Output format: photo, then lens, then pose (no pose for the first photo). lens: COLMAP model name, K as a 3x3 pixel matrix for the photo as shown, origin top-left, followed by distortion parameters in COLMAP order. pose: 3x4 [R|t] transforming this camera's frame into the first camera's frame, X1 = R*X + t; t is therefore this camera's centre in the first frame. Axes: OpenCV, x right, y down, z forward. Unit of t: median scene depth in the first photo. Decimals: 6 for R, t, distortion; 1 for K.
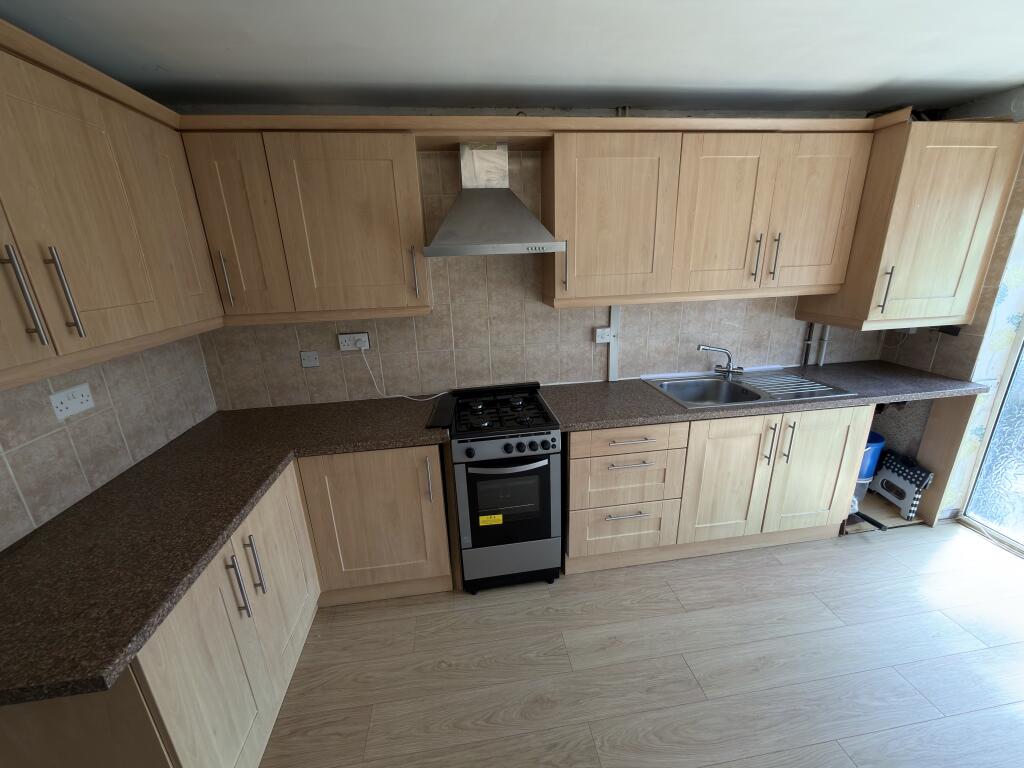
lens RADIAL K [[410.6, 0, 512.0], [0, 410.6, 384.0], [0, 0, 1]] dist [0.001186, 0.000141]
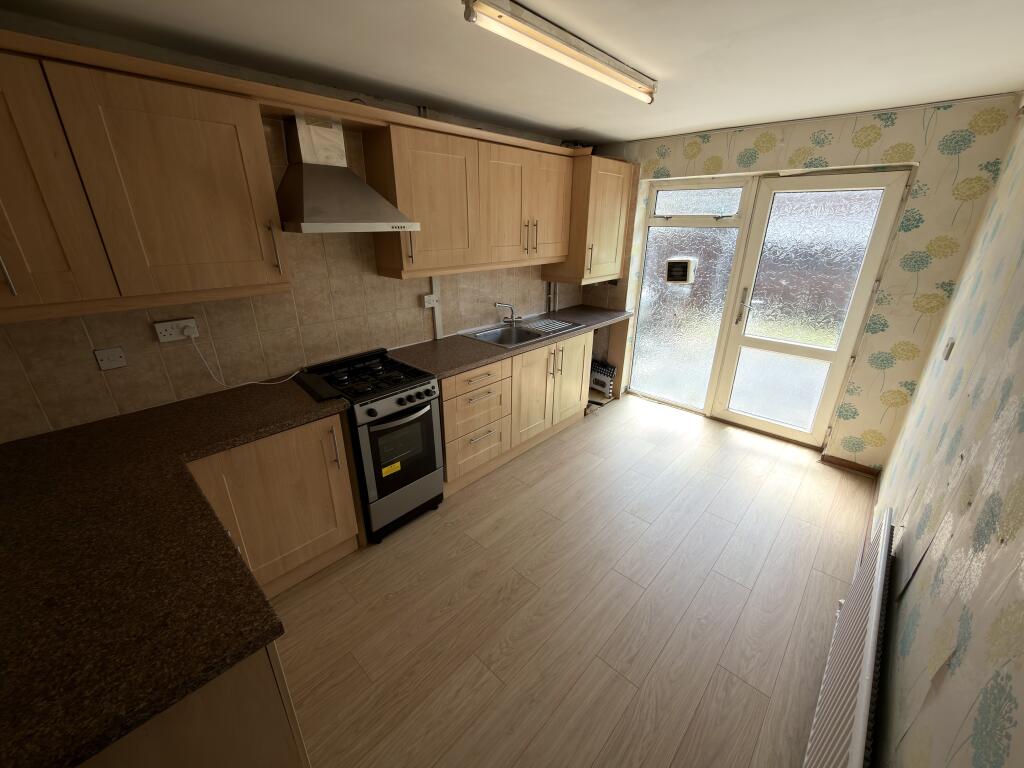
lens RADIAL K [[410.6, 0, 512.0], [0, 410.6, 384.0], [0, 0, 1]] dist [0.001186, 0.000141]
pose [[0.777581, -0.196553, 0.597273, -0.386165], [0.157587, 0.980489, 0.117503, 0.016619], [-0.608716, 0.002754, 0.793384, -0.099027]]
